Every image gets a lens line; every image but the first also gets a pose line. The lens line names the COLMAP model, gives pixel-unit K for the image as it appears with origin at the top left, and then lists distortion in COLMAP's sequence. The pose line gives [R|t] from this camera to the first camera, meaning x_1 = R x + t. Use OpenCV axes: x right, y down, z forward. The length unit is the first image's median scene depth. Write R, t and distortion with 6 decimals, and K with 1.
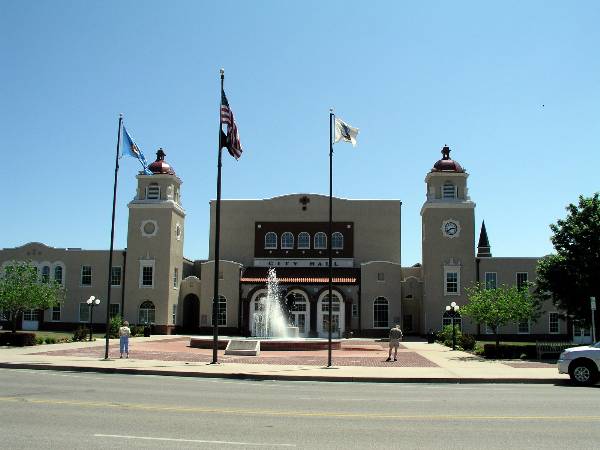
lens RADIAL K [[612.0, 0, 308.8], [0, 612.0, 235.4], [0, 0, 1]] dist [-0.236452, 0.263430]
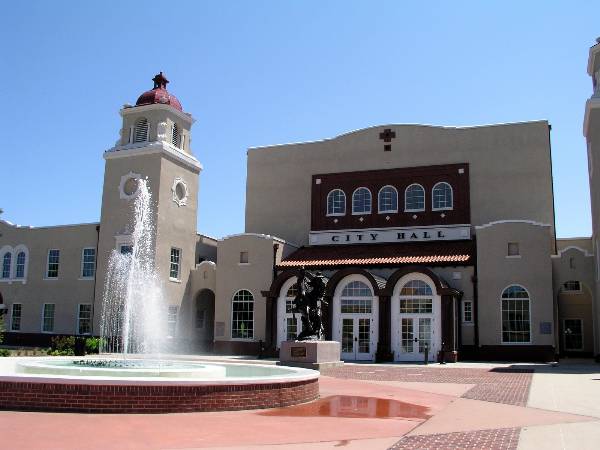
lens RADIAL K [[612.0, 0, 308.8], [0, 612.0, 235.4], [0, 0, 1]] dist [-0.236452, 0.263430]
pose [[0.955547, -0.043905, -0.291553, 0.098603], [0.035728, 0.998806, -0.033316, 0.066381], [0.292667, 0.021418, 0.955974, 0.430356]]
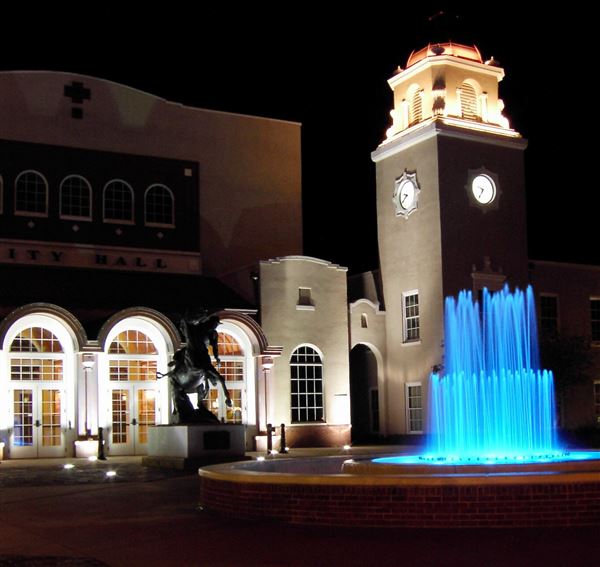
lens RADIAL K [[1018.5, 0, 300.6], [0, 1018.5, 305.7], [0, 0, 1]] dist [0.001303, 0.001757]
pose [[0.841841, 0.035293, 0.538570, -0.243328], [-0.048783, 0.998751, 0.010804, 0.065902], [-0.537516, -0.035368, 0.842511, 0.427910]]
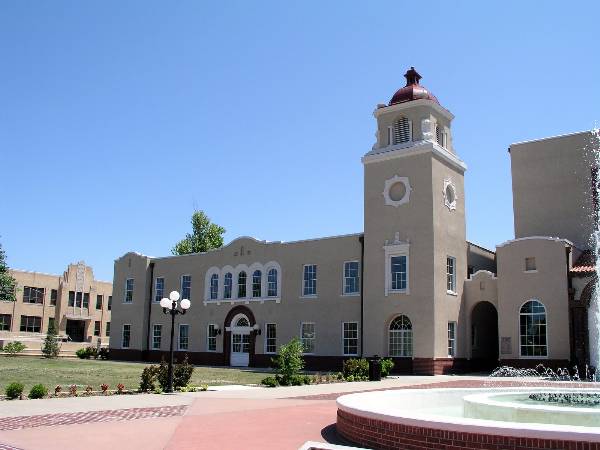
lens RADIAL K [[612.0, 0, 308.8], [0, 612.0, 235.4], [0, 0, 1]] dist [-0.236452, 0.263430]
pose [[0.835367, -0.097041, -0.541059, -0.020585], [0.067599, 0.994959, -0.074079, 0.066288], [0.545520, 0.025309, 0.837716, 0.445575]]
